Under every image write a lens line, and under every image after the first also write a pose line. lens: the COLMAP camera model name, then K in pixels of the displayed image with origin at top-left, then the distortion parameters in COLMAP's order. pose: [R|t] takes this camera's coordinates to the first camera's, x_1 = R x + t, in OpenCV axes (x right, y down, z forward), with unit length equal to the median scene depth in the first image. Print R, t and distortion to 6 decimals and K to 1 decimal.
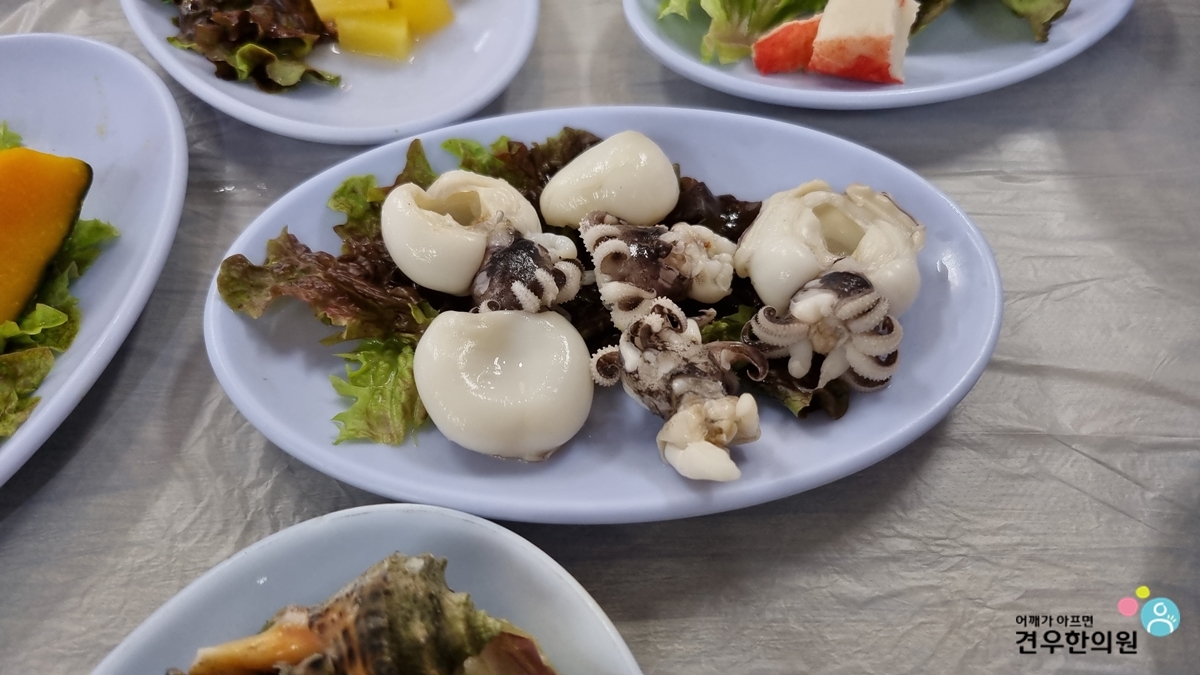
lens RADIAL K [[938.0, 0, 599.8], [0, 938.0, 337.1], [0, 0, 1]] dist [-0.006238, 0.001000]
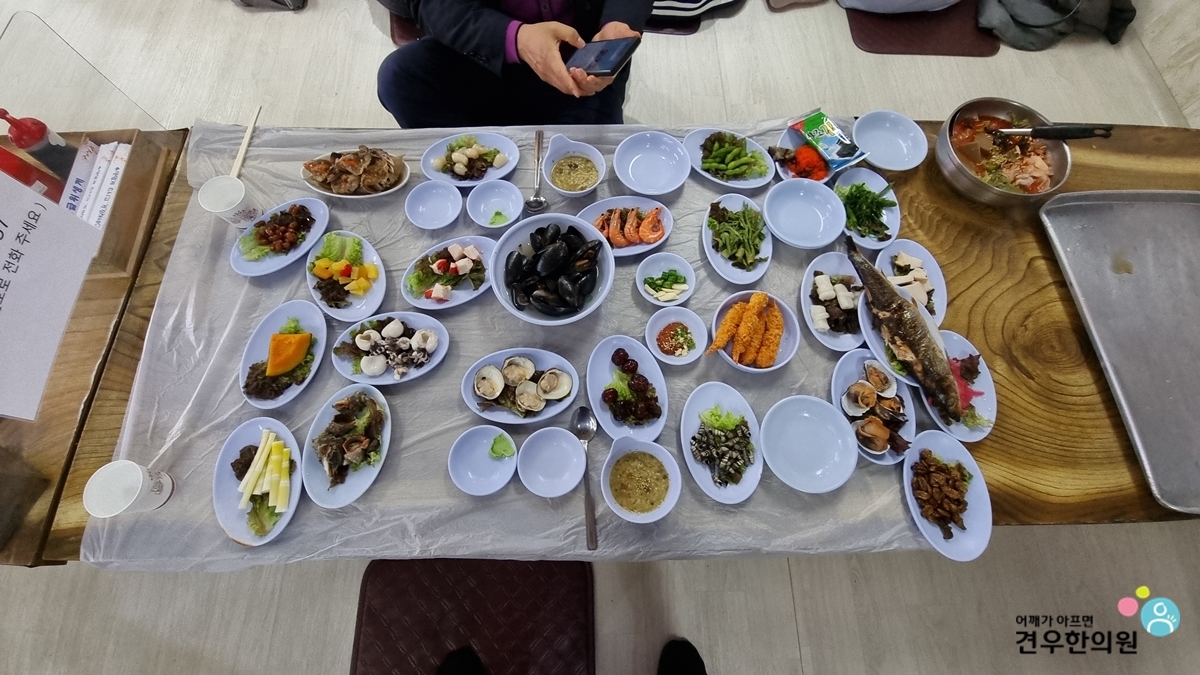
lens RADIAL K [[457.7, 0, 595.4], [0, 457.7, 336.5], [0, 0, 1]] dist [-0.000367, -0.000001]
pose [[0.999578, -0.027658, 0.008826, 1.568108], [0.023814, 0.955003, 0.295638, -1.154591], [-0.016605, -0.295304, 0.955259, -2.336602]]
